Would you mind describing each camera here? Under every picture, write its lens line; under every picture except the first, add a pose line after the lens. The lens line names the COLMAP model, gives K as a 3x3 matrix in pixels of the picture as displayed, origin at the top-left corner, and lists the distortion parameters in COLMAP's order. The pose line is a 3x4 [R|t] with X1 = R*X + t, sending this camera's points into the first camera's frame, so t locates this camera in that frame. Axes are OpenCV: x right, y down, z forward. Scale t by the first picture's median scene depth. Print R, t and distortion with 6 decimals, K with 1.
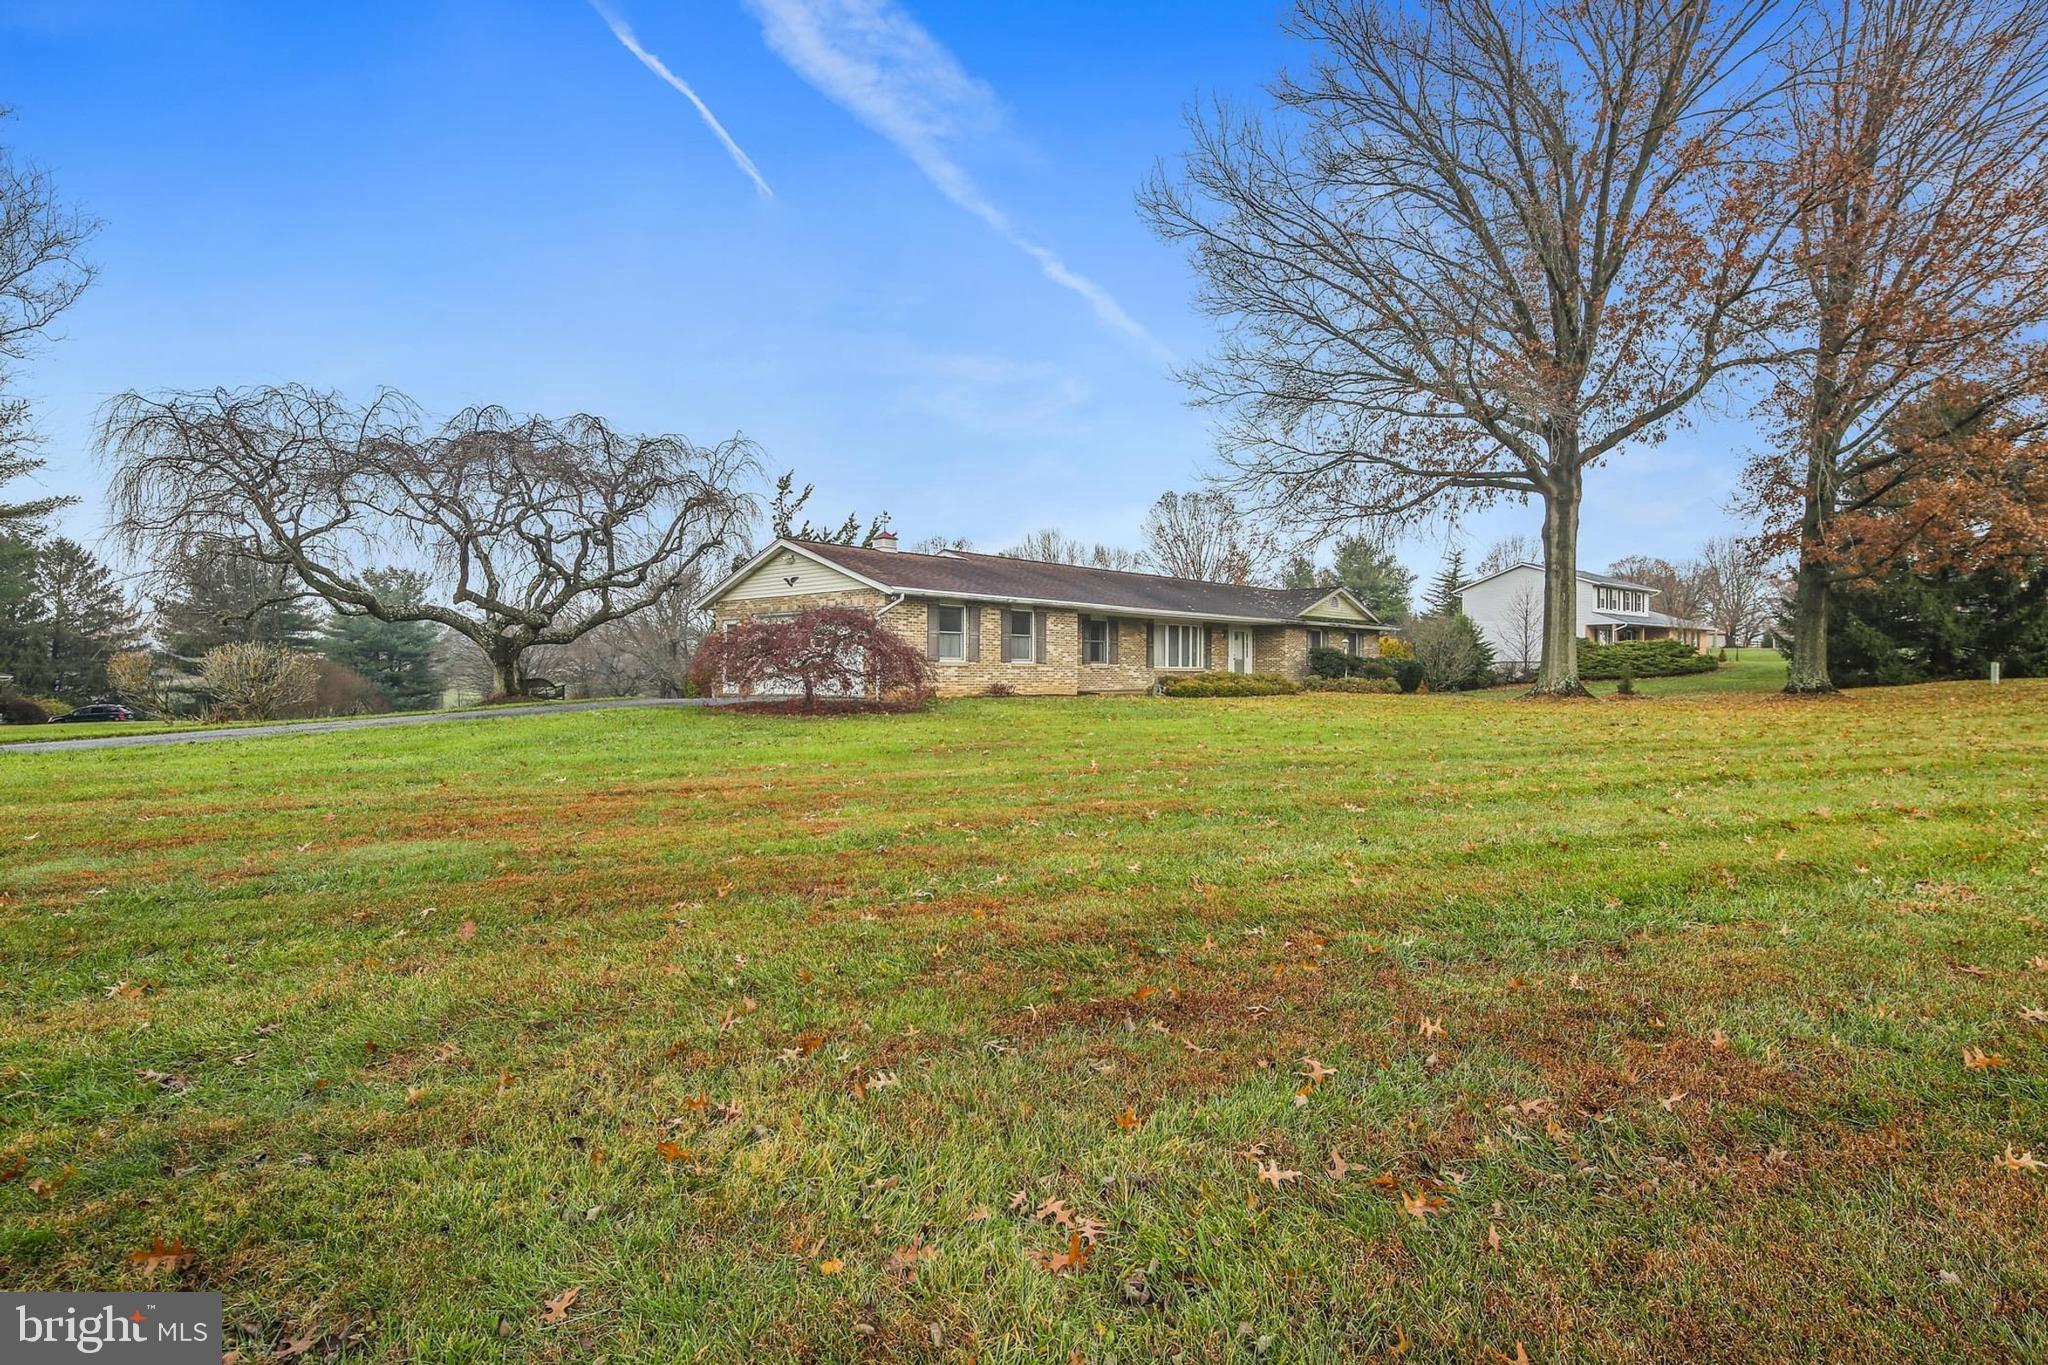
lens RADIAL K [[995.3, 0, 1027.7], [0, 995.3, 672.4], [0, 0, 1]] dist [0.000548, -0.000380]
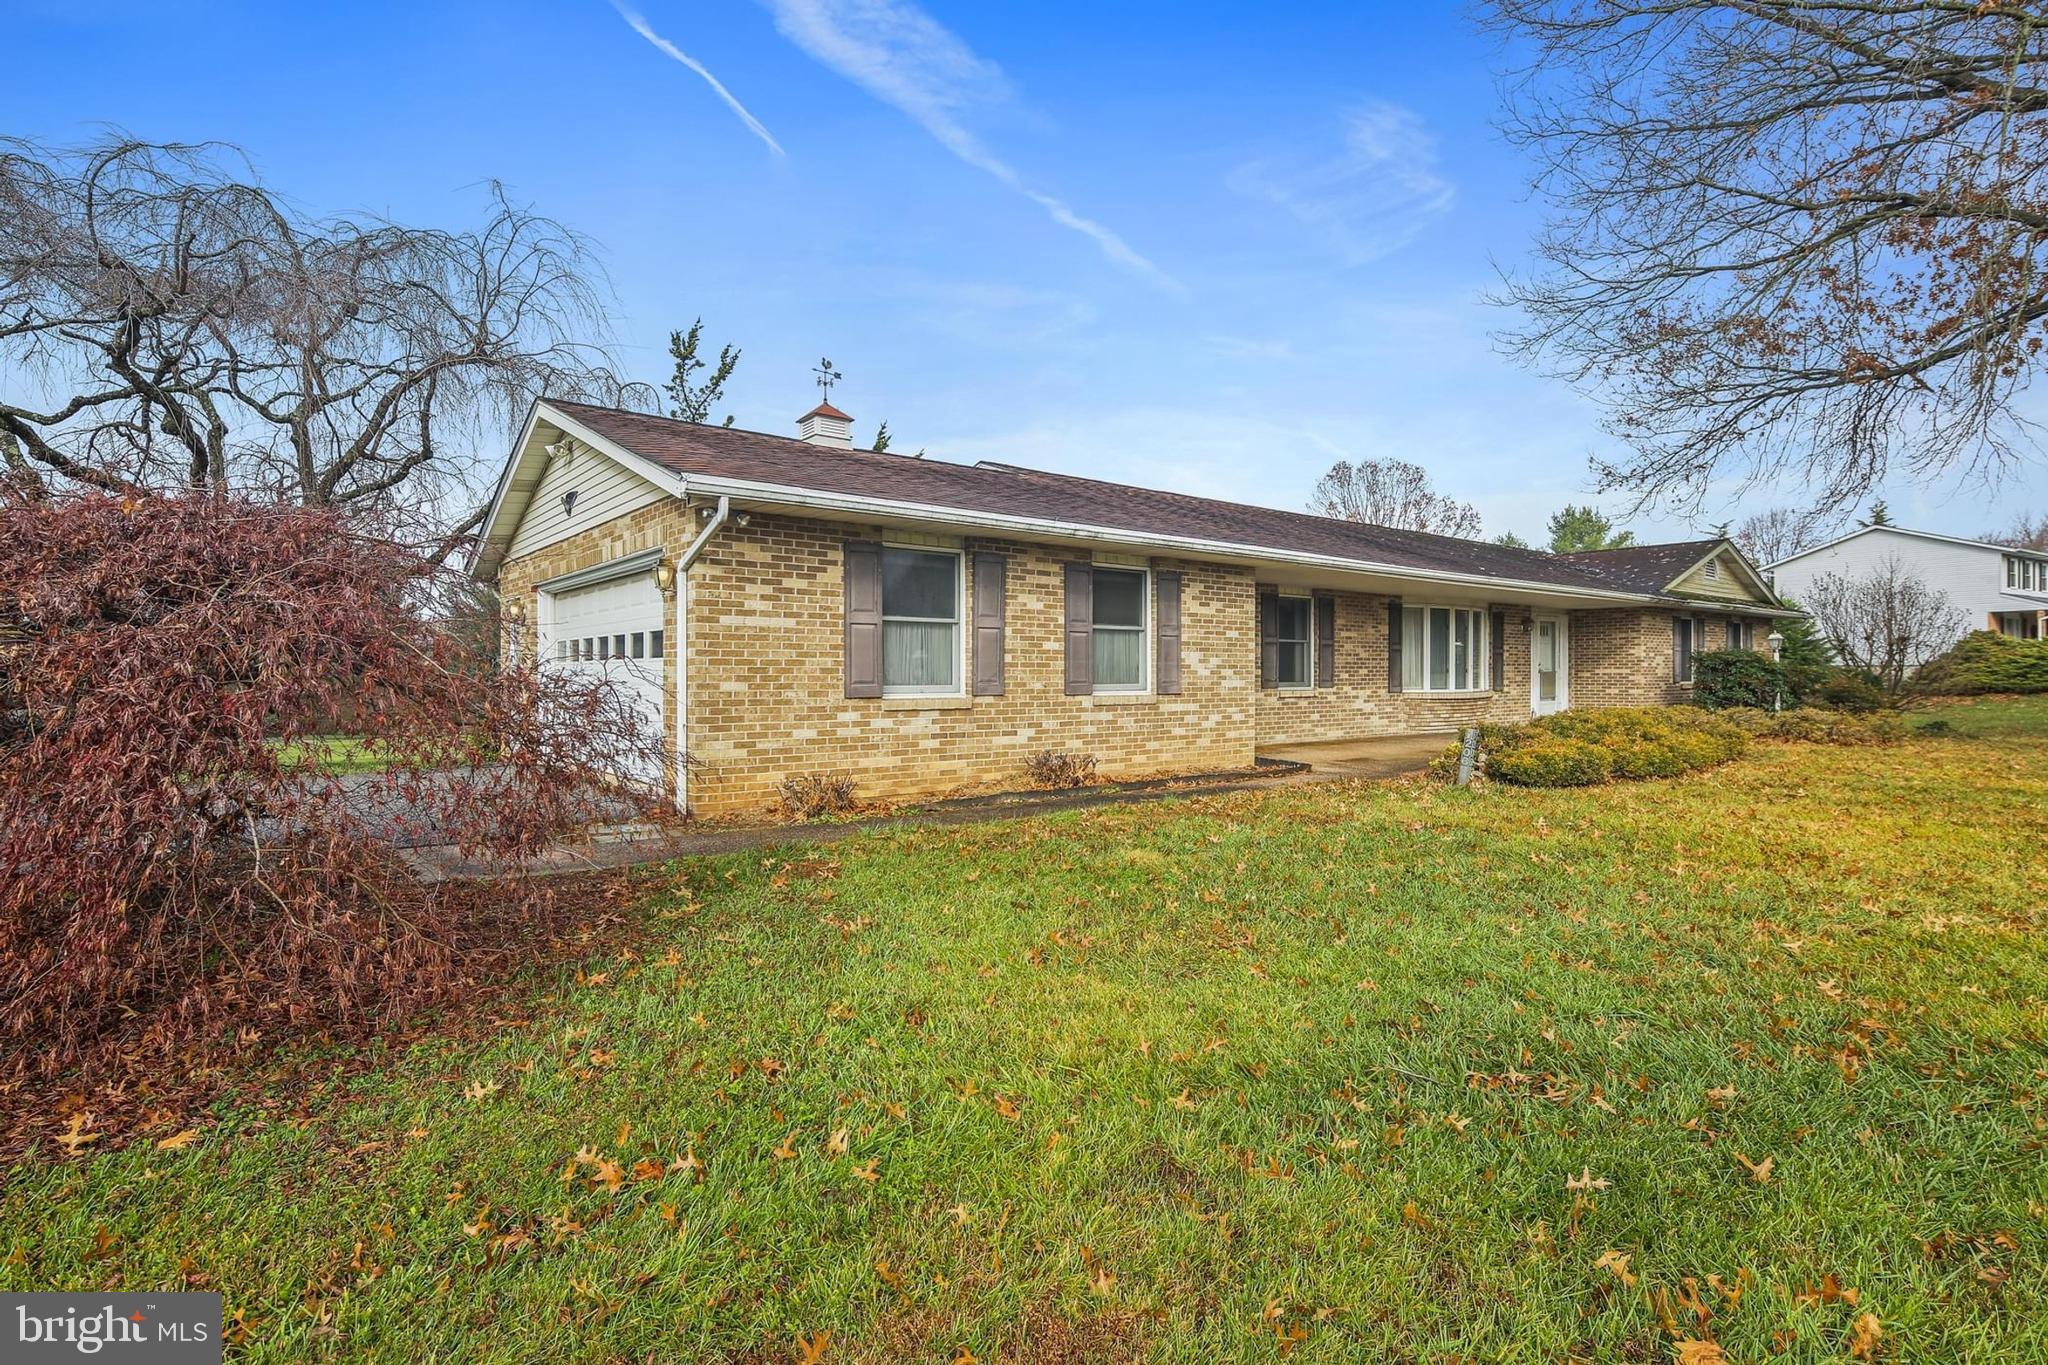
lens RADIAL K [[995.3, 0, 1027.7], [0, 995.3, 672.4], [0, 0, 1]] dist [0.000548, -0.000380]
pose [[0.989018, -0.001847, -0.147782, 0.014720], [0.001807, 0.999998, -0.000407, -0.016110], [0.147782, 0.000136, 0.989020, 0.509725]]
